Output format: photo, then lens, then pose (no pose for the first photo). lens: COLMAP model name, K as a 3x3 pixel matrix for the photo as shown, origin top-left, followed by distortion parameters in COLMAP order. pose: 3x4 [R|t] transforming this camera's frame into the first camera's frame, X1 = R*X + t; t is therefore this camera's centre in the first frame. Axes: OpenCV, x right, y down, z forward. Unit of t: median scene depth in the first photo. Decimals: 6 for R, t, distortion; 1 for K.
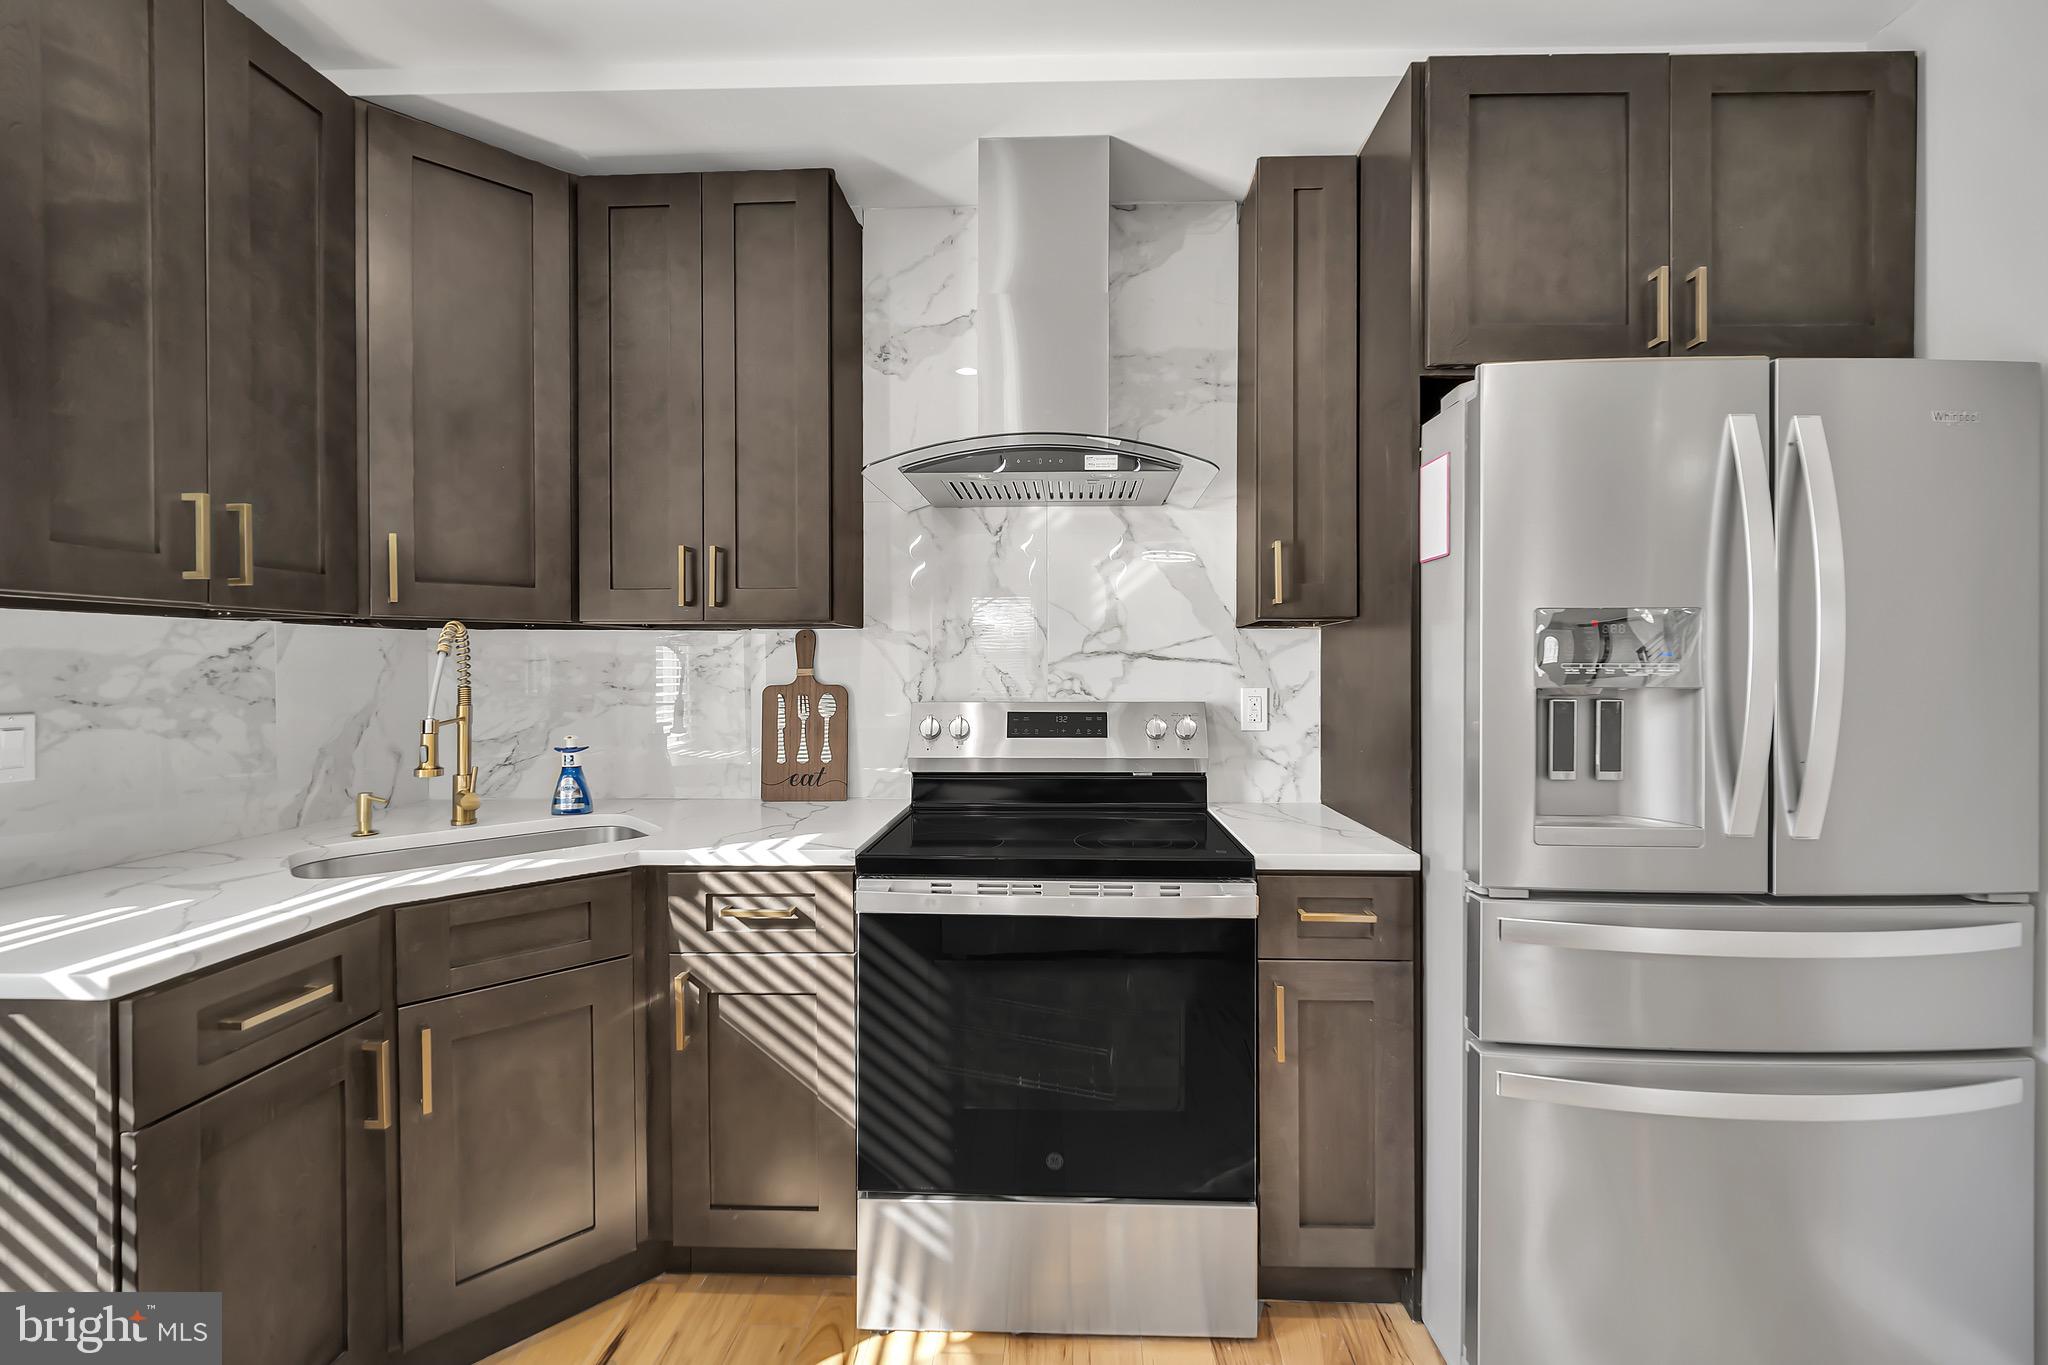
lens RADIAL K [[881.8, 0, 1030.4], [0, 881.8, 672.6], [0, 0, 1]] dist [-0.001470, 0.000108]
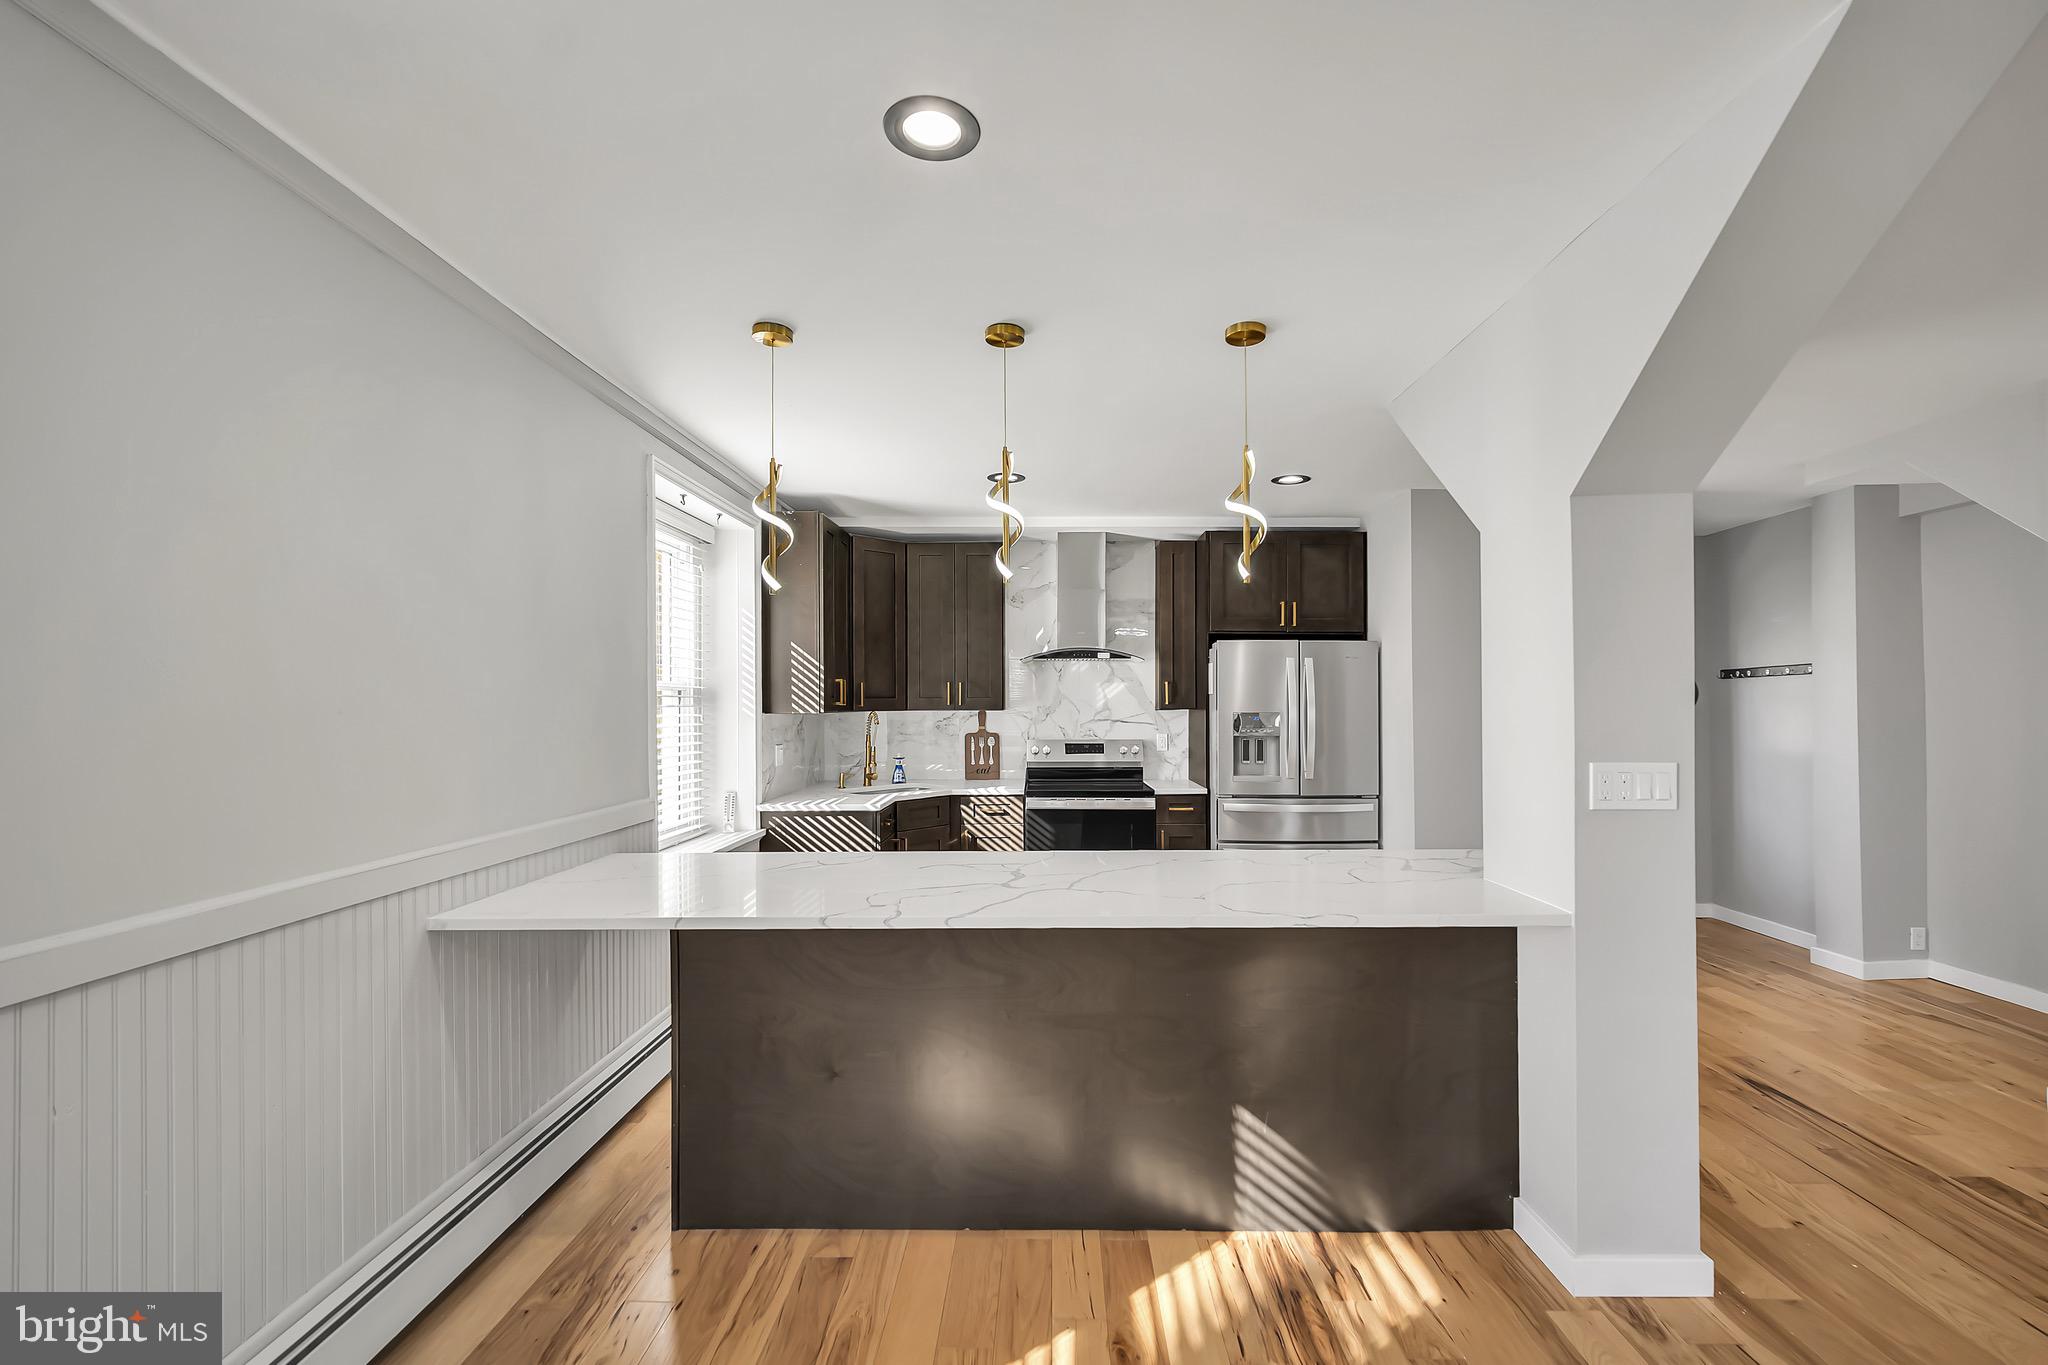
lens RADIAL K [[881.8, 0, 1025.6], [0, 881.8, 698.3], [0, 0, 1]] dist [-0.001470, 0.000108]
pose [[0.999615, -0.000544, 0.027733, -0.210119], [0.000829, 0.999947, -0.010282, -0.060139], [-0.027726, 0.010301, 0.999562, -1.542053]]
